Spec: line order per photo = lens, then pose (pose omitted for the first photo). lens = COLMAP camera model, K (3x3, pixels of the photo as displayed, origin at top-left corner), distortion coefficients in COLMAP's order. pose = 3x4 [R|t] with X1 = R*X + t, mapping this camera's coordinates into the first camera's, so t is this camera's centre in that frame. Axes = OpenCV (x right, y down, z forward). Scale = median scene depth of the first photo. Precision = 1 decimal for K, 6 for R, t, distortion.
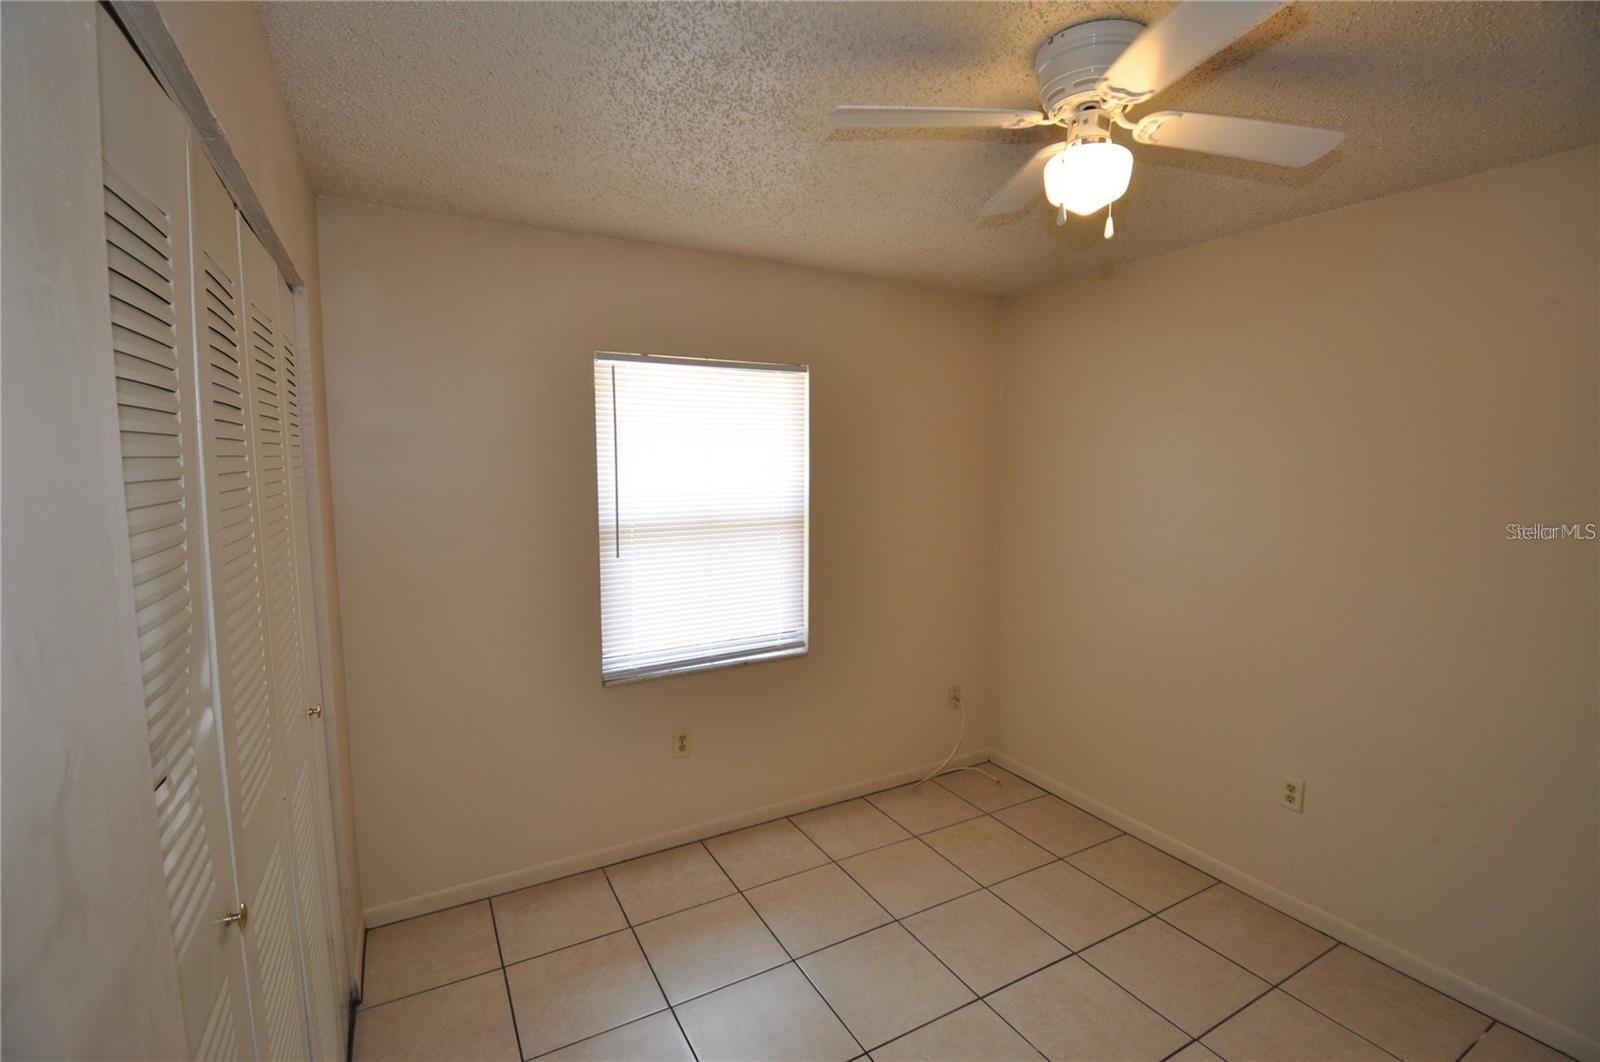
lens RADIAL K [[699.5, 0, 780.2], [0, 699.5, 533.7], [0, 0, 1]] dist [-0.000052, 0.000030]
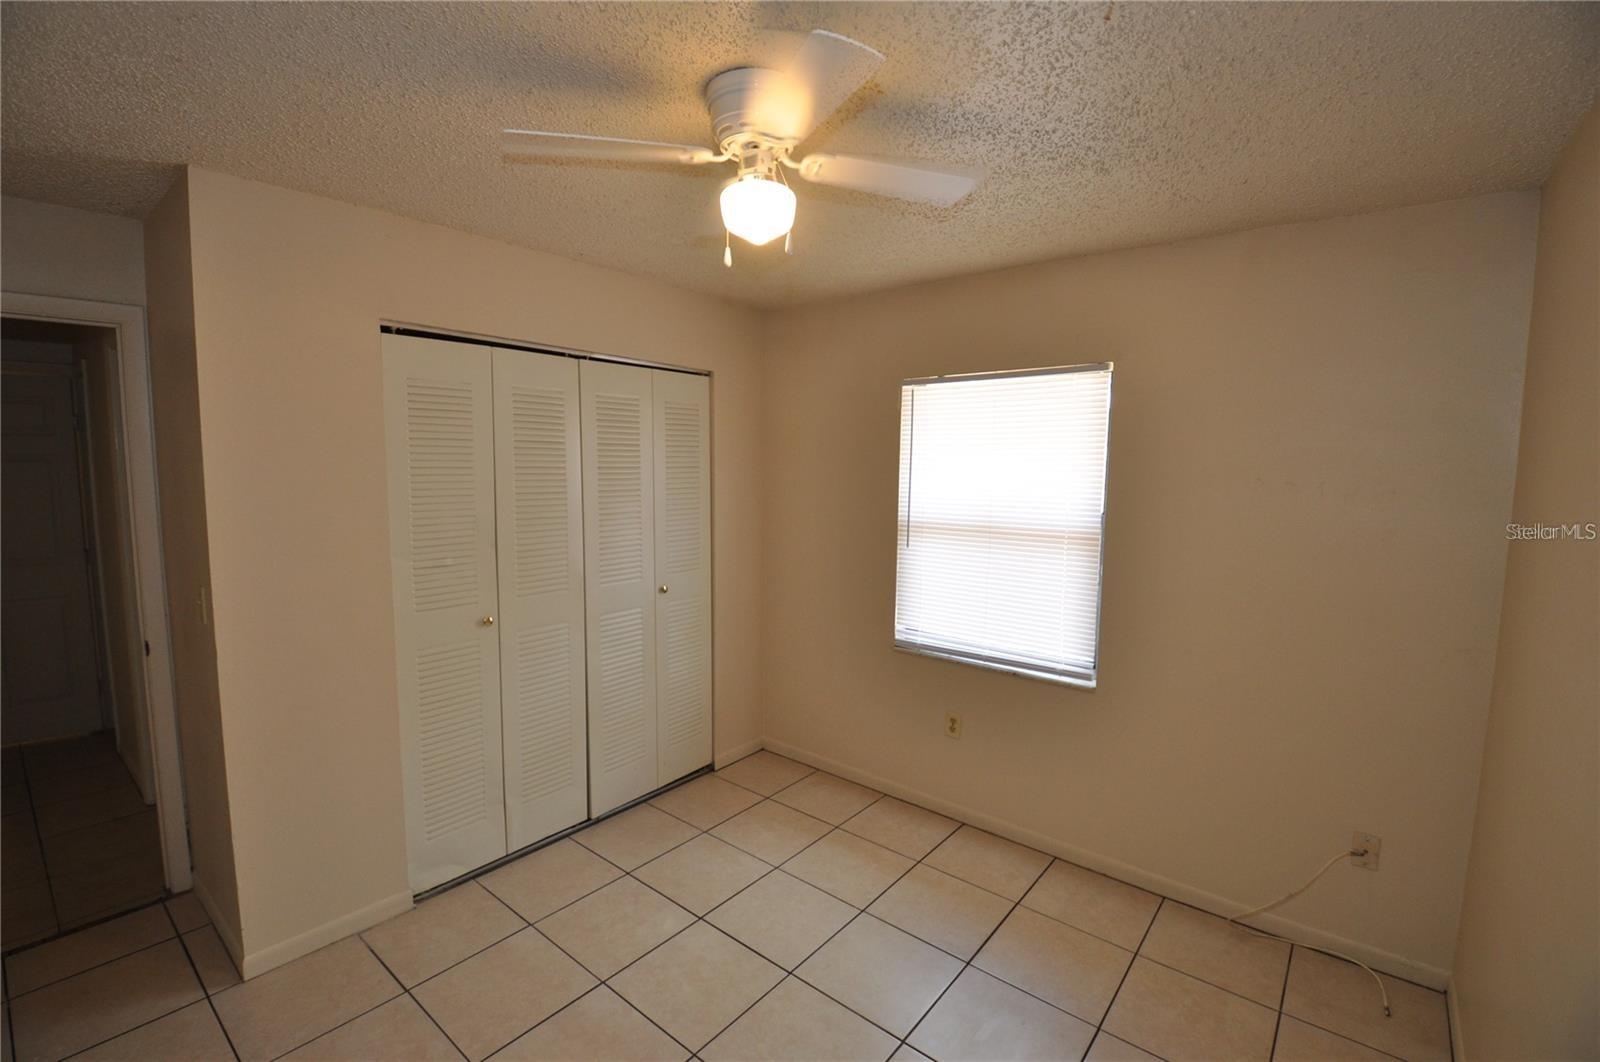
lens RADIAL K [[699.5, 0, 780.2], [0, 699.5, 533.7], [0, 0, 1]] dist [-0.000052, 0.000030]
pose [[0.364137, 0.097342, -0.926244, 0.778038], [-0.108688, 0.992169, 0.061542, -0.038204], [0.924982, 0.078262, 0.371866, 0.329221]]
